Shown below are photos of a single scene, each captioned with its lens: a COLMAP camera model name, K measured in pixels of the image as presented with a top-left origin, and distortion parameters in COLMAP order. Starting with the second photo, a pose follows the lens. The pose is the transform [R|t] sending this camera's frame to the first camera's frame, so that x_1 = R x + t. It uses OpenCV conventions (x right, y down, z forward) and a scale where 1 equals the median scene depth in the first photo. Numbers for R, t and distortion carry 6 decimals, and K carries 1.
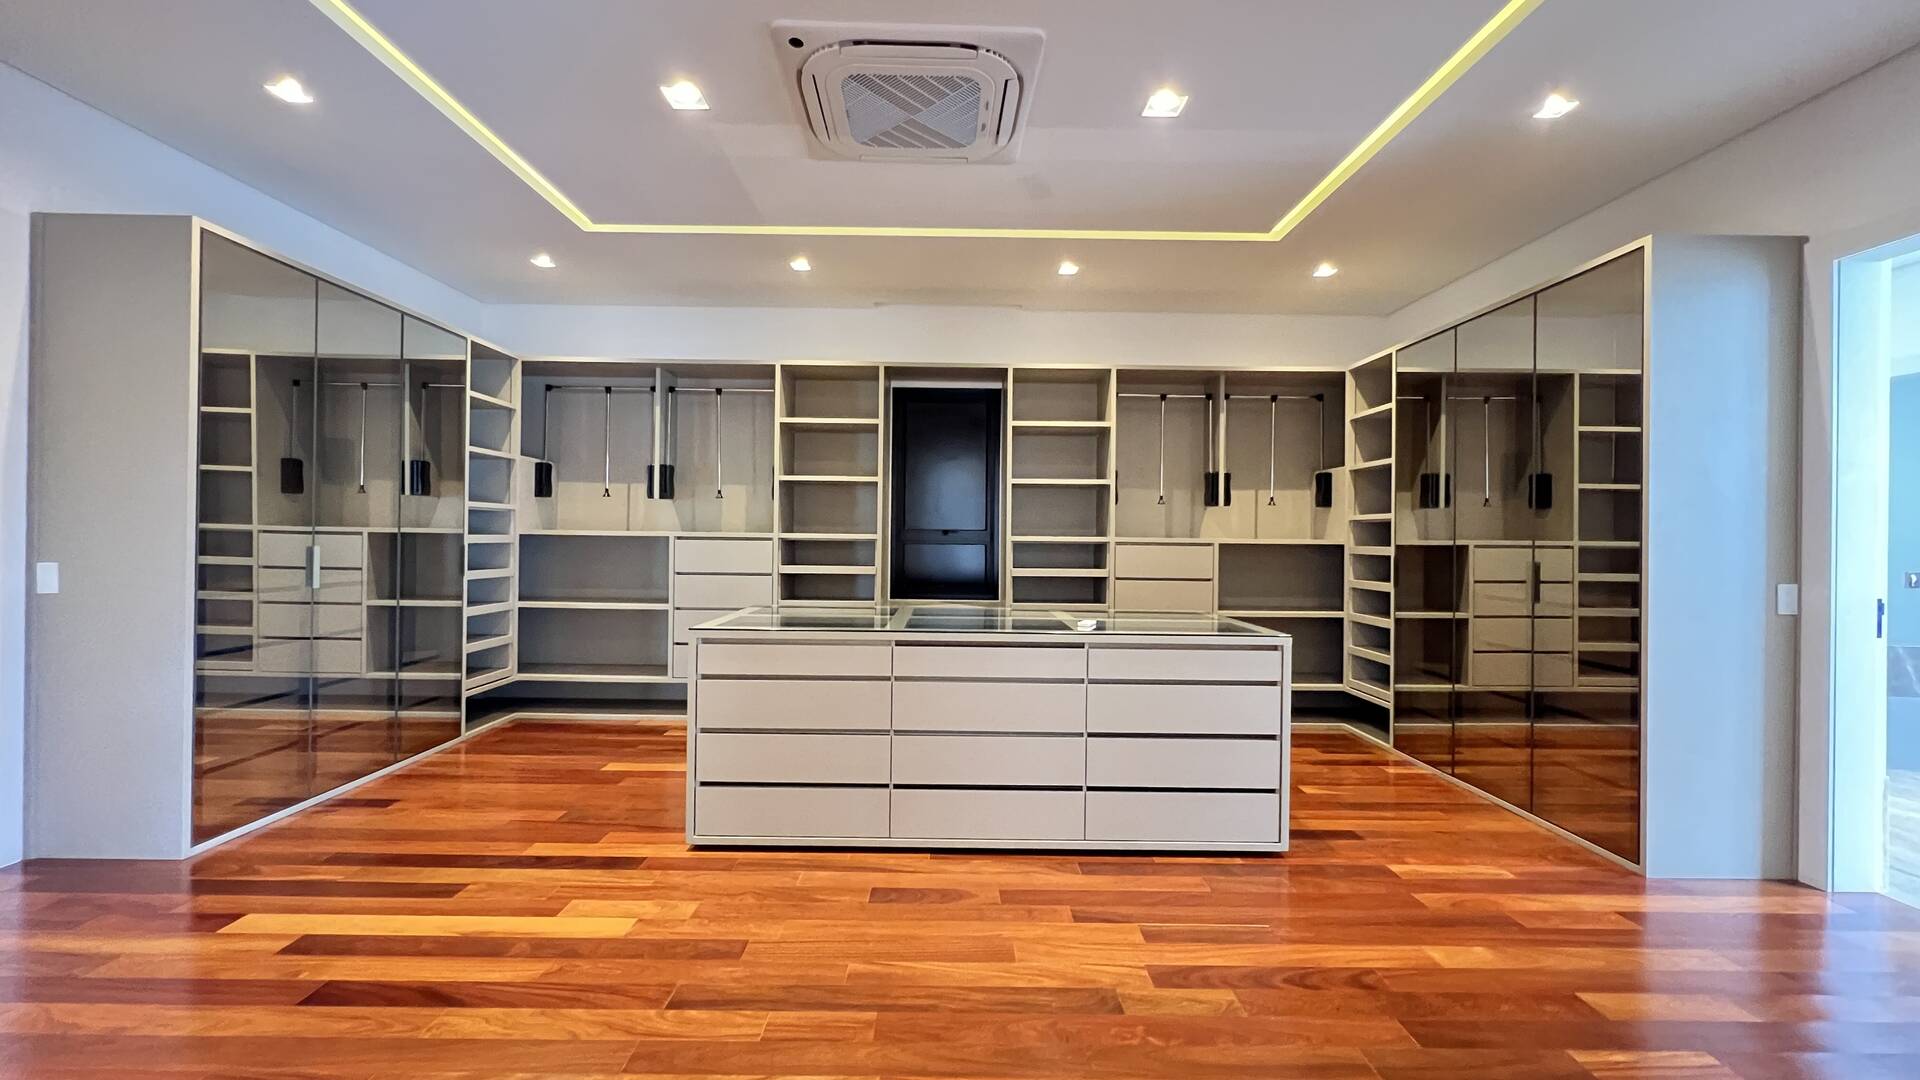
lens RADIAL K [[774.3, 0, 959.5], [0, 774.3, 537.5], [0, 0, 1]] dist [-0.004173, 0.002064]
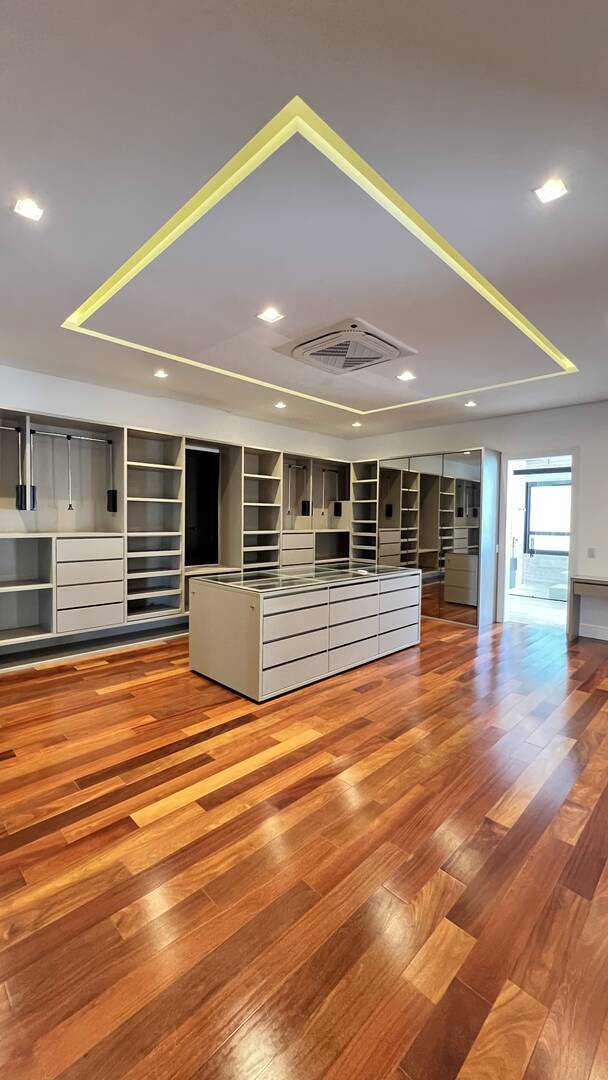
lens RADIAL K [[435.5, 0, 302.8], [0, 435.5, 535.3], [0, 0, 1]] dist [-0.004173, 0.002064]
pose [[0.706915, -0.029475, 0.706684, -0.666388], [-0.005579, 0.998868, 0.047243, -0.049473], [-0.707276, -0.037339, 0.705951, 0.101949]]
